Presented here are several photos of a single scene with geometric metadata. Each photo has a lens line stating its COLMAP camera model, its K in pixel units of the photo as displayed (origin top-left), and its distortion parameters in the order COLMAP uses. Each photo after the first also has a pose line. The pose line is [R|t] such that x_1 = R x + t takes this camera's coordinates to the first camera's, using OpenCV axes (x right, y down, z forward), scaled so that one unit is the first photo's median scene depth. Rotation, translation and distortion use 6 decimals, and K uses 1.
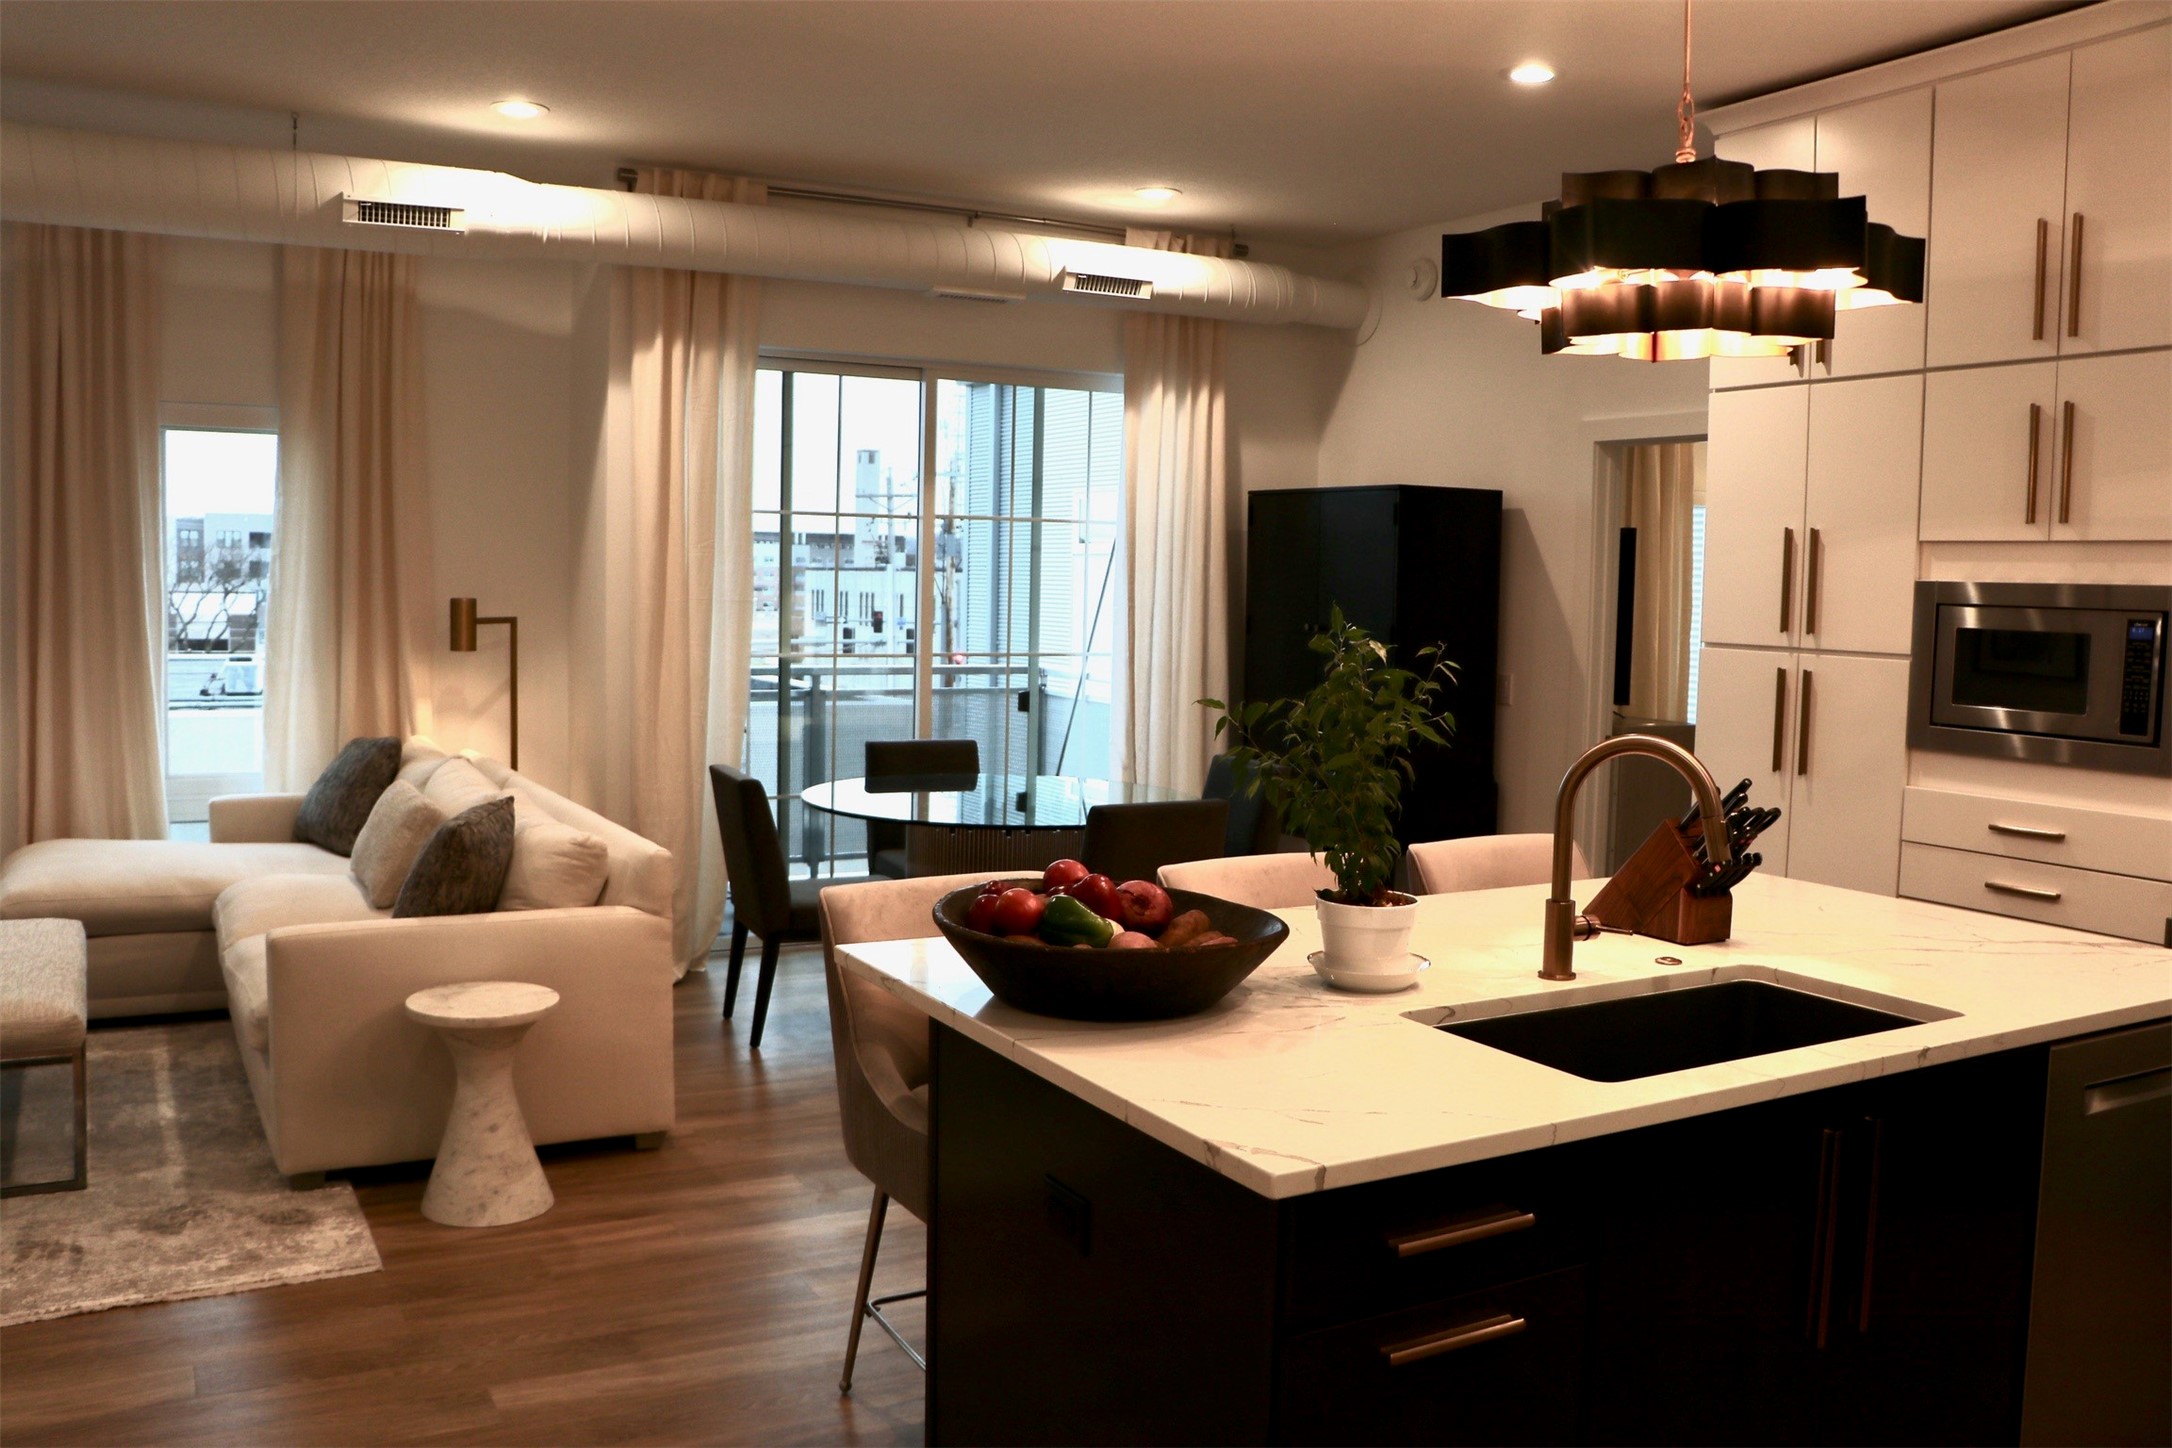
lens RADIAL K [[1765.0, 0, 1086.0], [0, 1765.0, 724.0], [0, 0, 1]] dist [-0.098694, 0.000969]
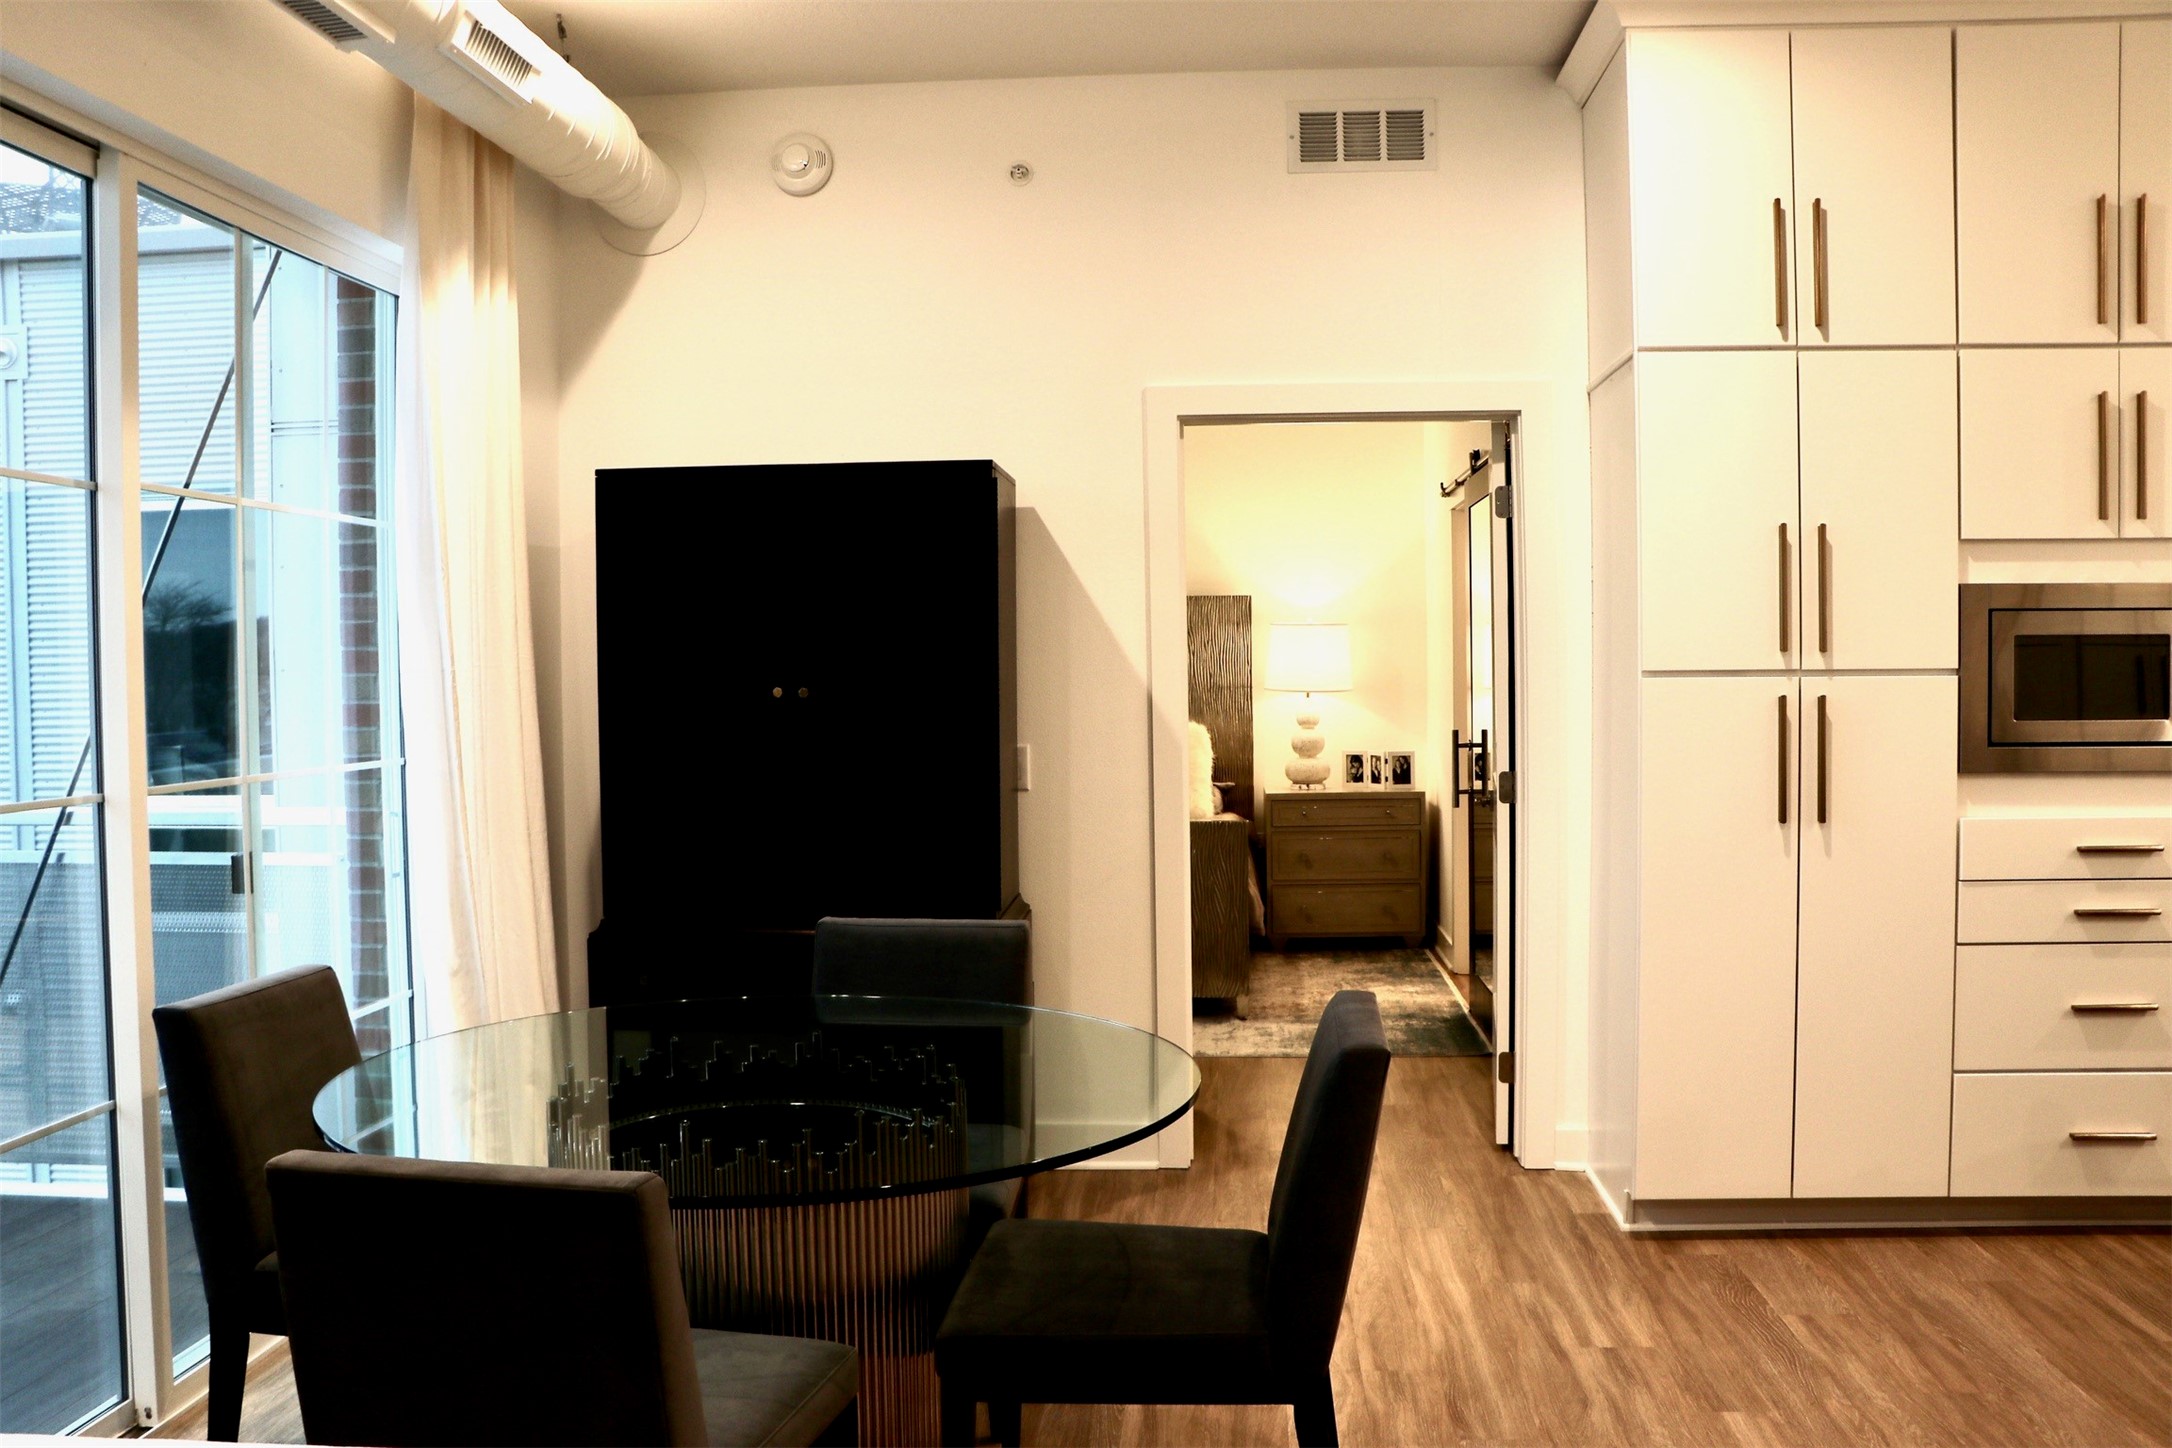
lens RADIAL K [[1765.0, 0, 1086.0], [0, 1765.0, 724.0], [0, 0, 1]] dist [-0.098694, 0.000969]
pose [[0.562839, -0.060894, 0.824320, -0.496937], [0.093445, 0.995577, 0.009742, -0.062656], [-0.821267, 0.071546, 0.566040, 0.877680]]
